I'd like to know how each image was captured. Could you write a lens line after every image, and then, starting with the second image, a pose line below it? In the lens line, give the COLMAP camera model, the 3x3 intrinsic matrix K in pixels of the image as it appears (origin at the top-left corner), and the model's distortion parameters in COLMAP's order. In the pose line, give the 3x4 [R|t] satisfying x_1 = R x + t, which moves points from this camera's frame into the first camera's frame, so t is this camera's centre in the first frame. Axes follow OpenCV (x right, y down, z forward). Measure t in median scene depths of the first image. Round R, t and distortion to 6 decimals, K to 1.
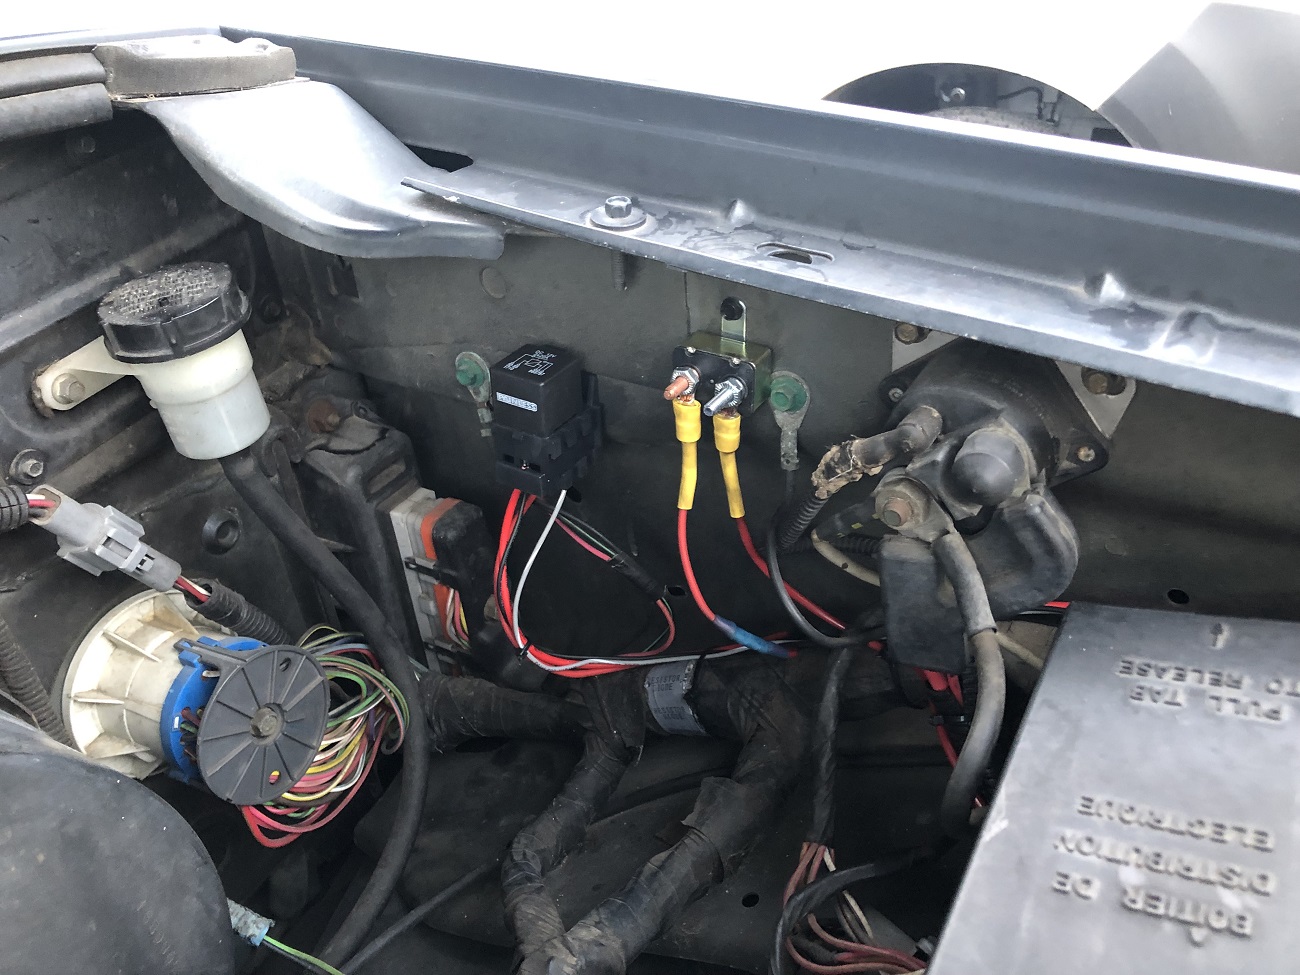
lens RADIAL K [[1057.2, 0, 650.0], [0, 1057.2, 487.5], [0, 0, 1]] dist [-0.008119, -0.004453]
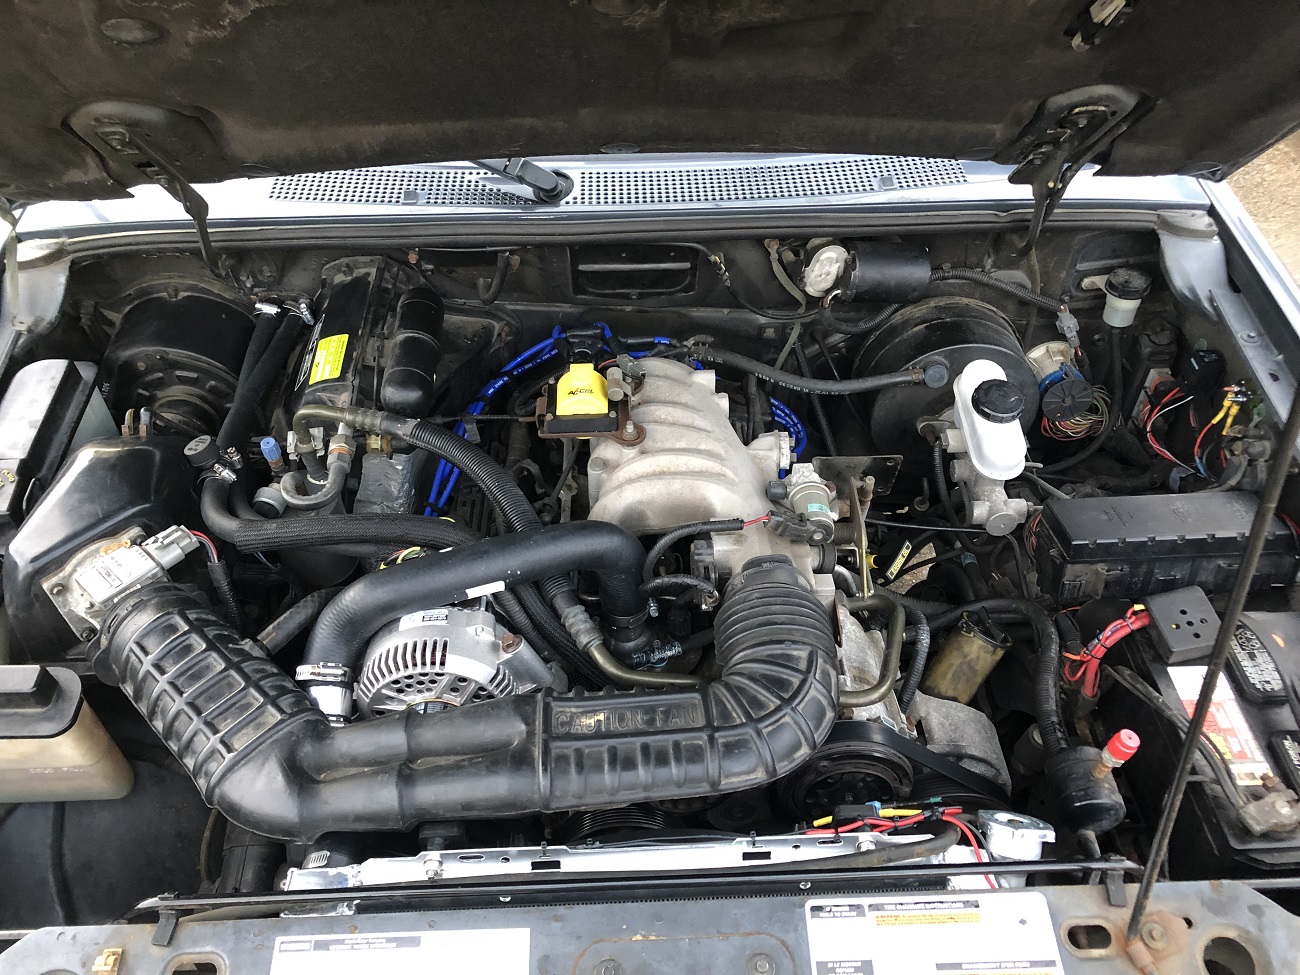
lens RADIAL K [[1057.2, 0, 650.0], [0, 1057.2, 487.5], [0, 0, 1]] dist [-0.008119, -0.004453]
pose [[0.539255, 0.647600, -0.538348, 0.952929], [-0.497518, 0.760761, 0.416794, -0.309855], [0.679470, 0.043080, 0.732437, -2.457576]]
